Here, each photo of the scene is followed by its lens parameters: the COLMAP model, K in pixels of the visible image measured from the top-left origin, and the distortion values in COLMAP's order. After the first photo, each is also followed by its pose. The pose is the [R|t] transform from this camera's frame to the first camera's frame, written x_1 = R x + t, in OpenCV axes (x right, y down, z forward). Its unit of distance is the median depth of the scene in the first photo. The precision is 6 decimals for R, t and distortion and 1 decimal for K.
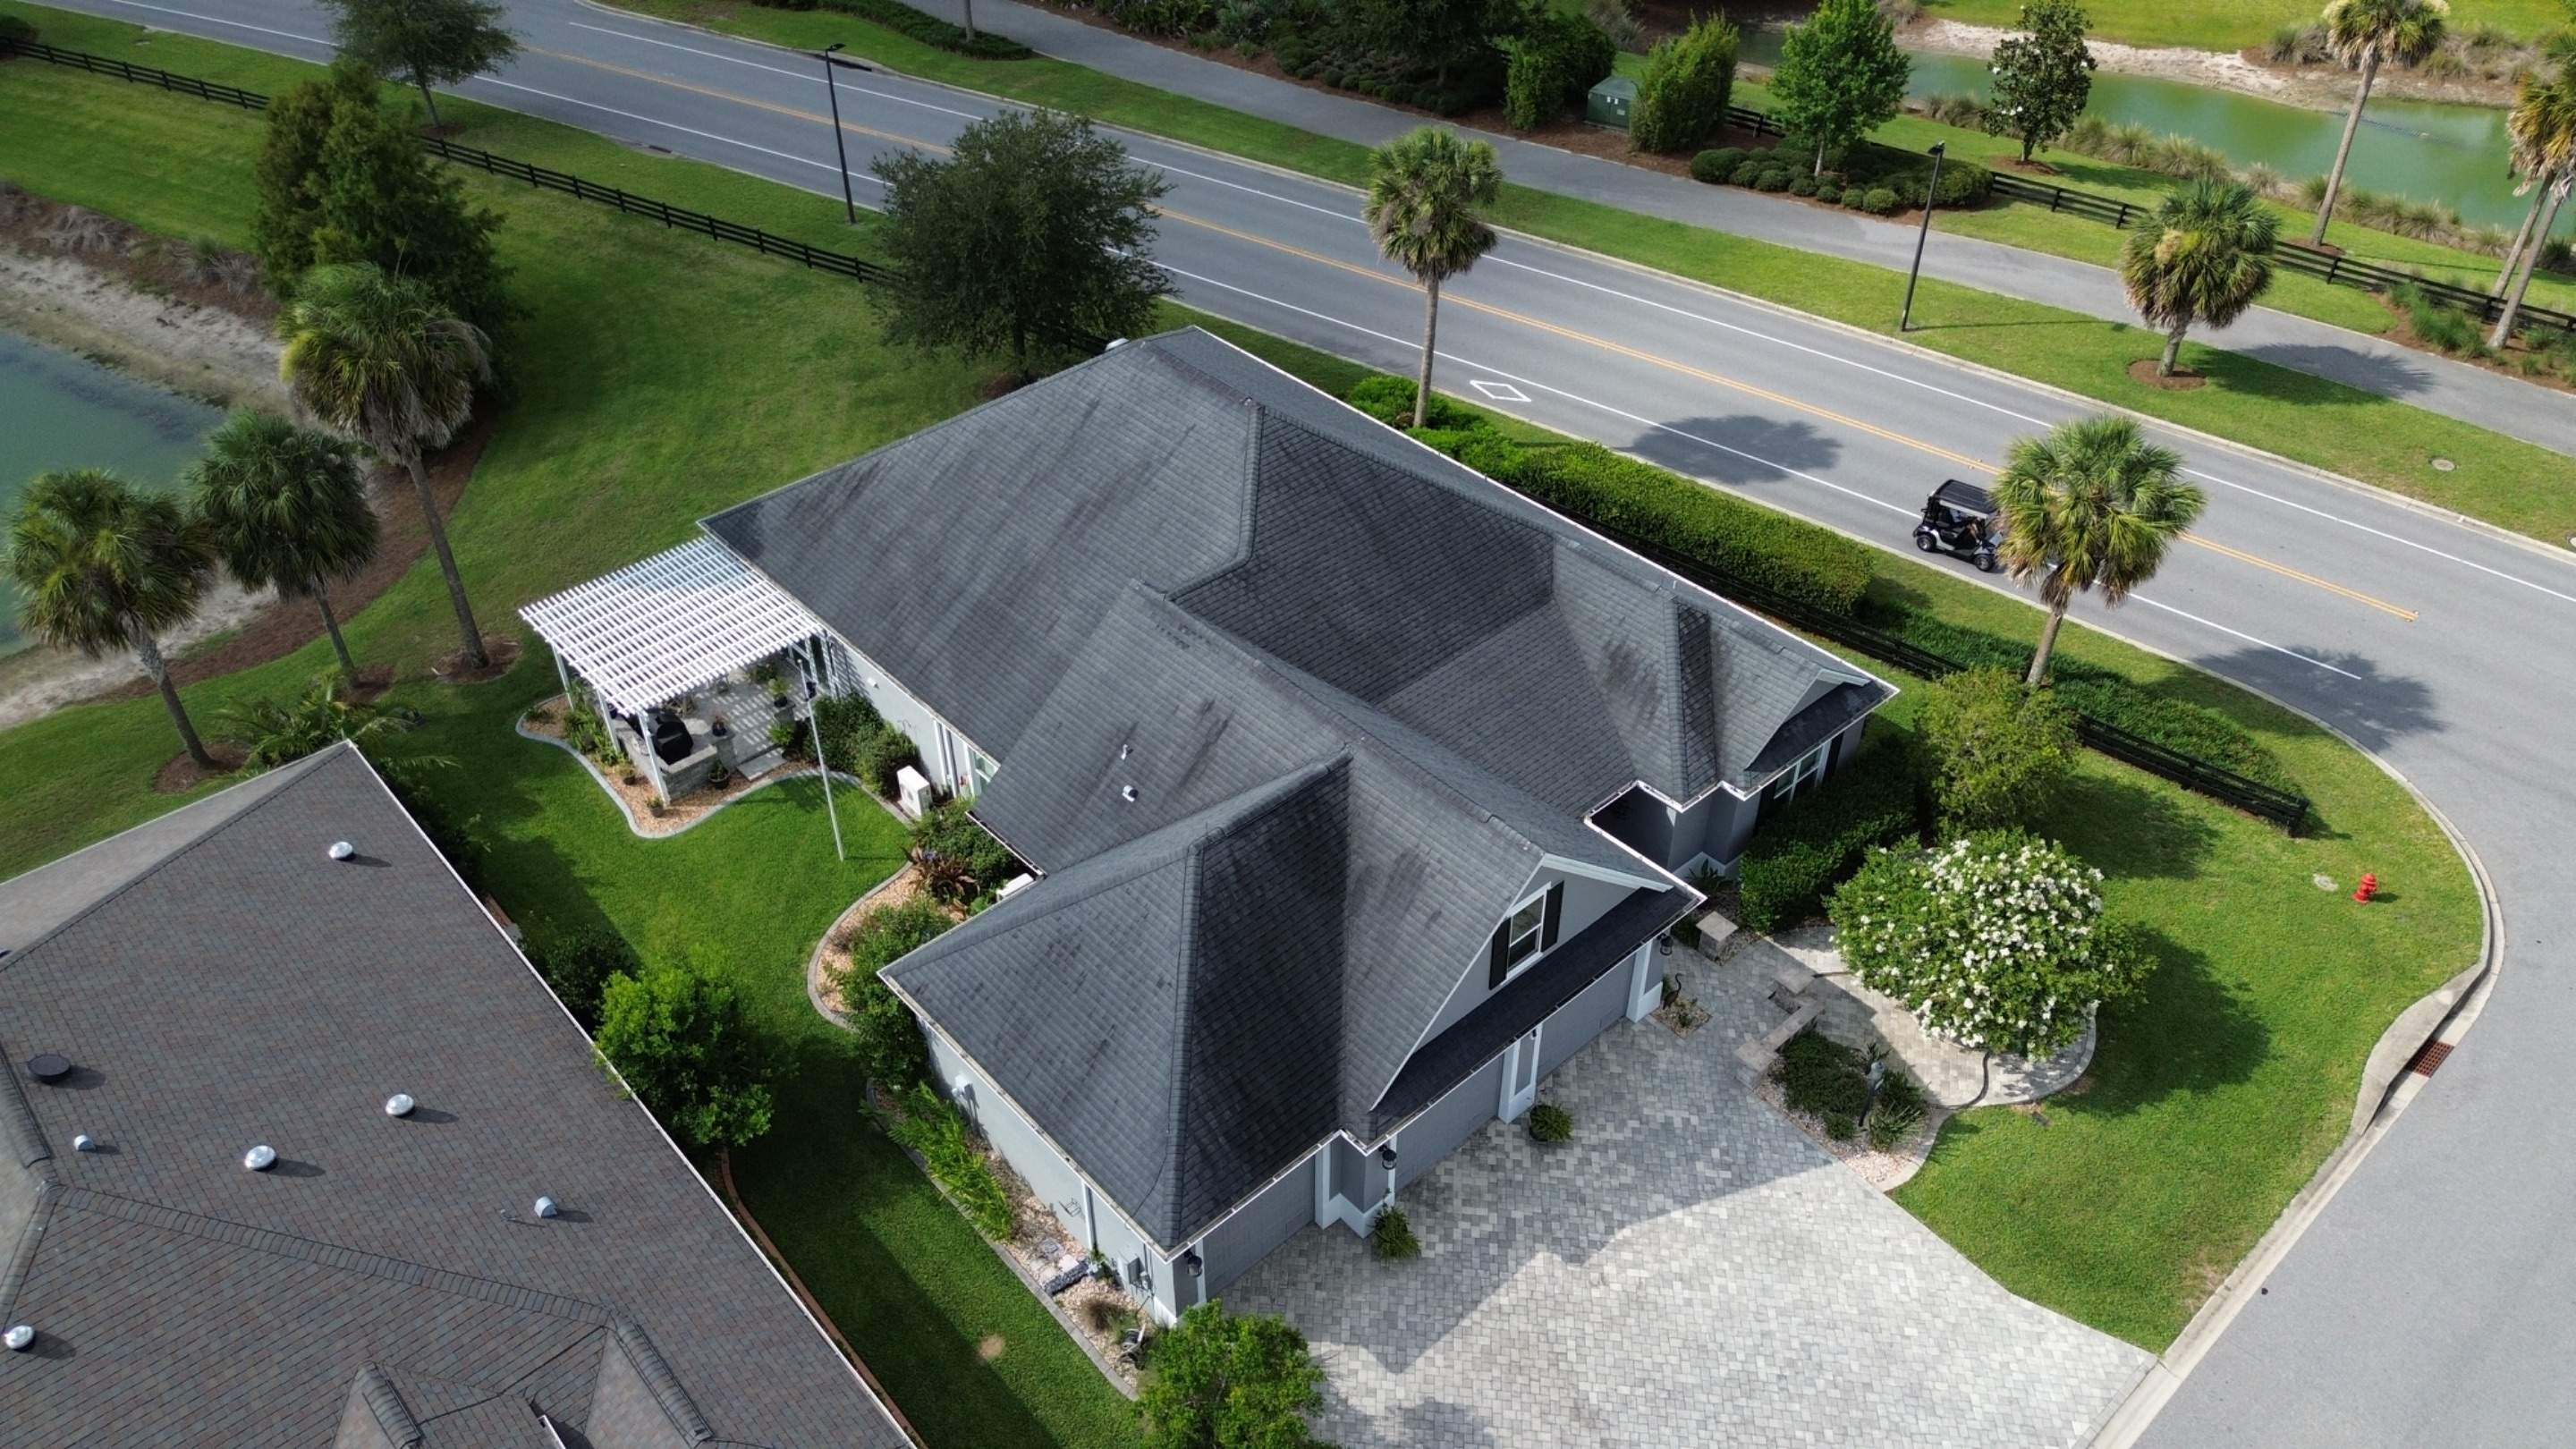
lens RADIAL K [[1833.3, 0, 1280.4], [0, 1833.3, 719.4], [0, 0, 1]] dist [0.061181, -0.058638]
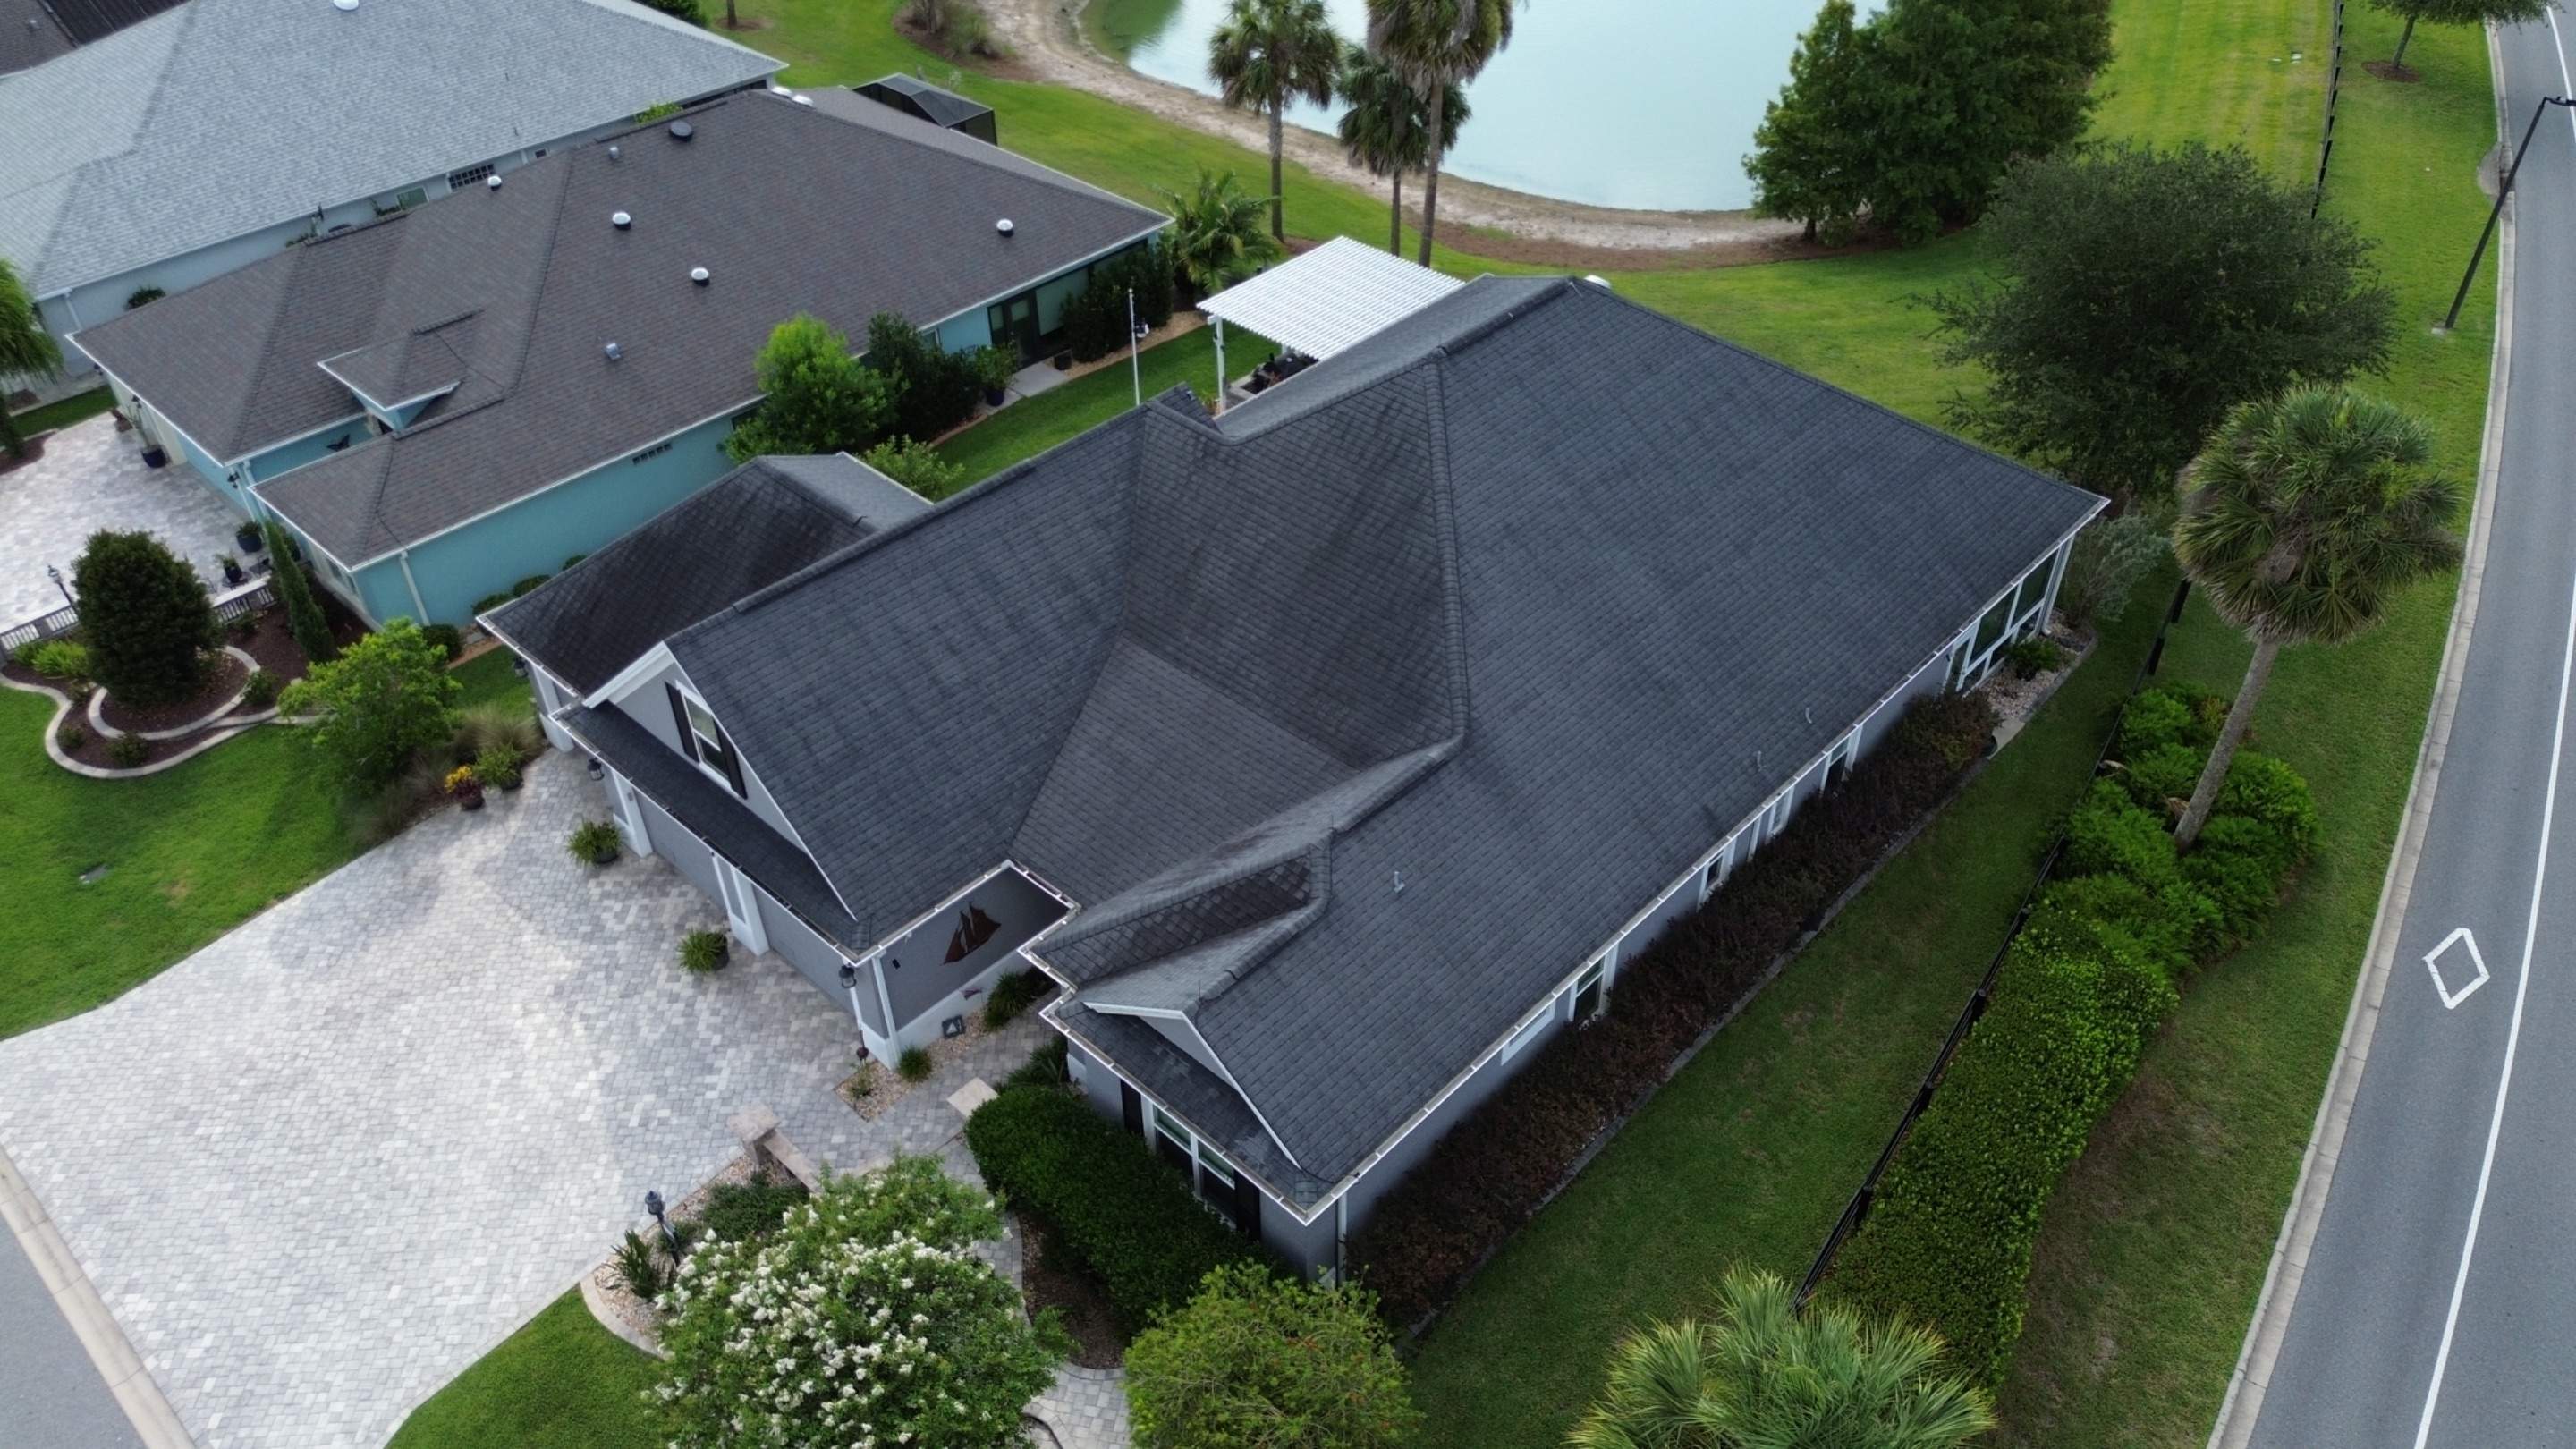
lens RADIAL K [[1824.1, 0, 1281.0], [0, 1824.1, 729.1], [0, 0, 1]] dist [0.068903, -0.072413]
pose [[0.079546, 0.631529, -0.771261, 0.826682], [-0.608789, 0.643437, 0.464074, -0.467515], [0.789334, 0.432620, 0.435651, 0.788629]]
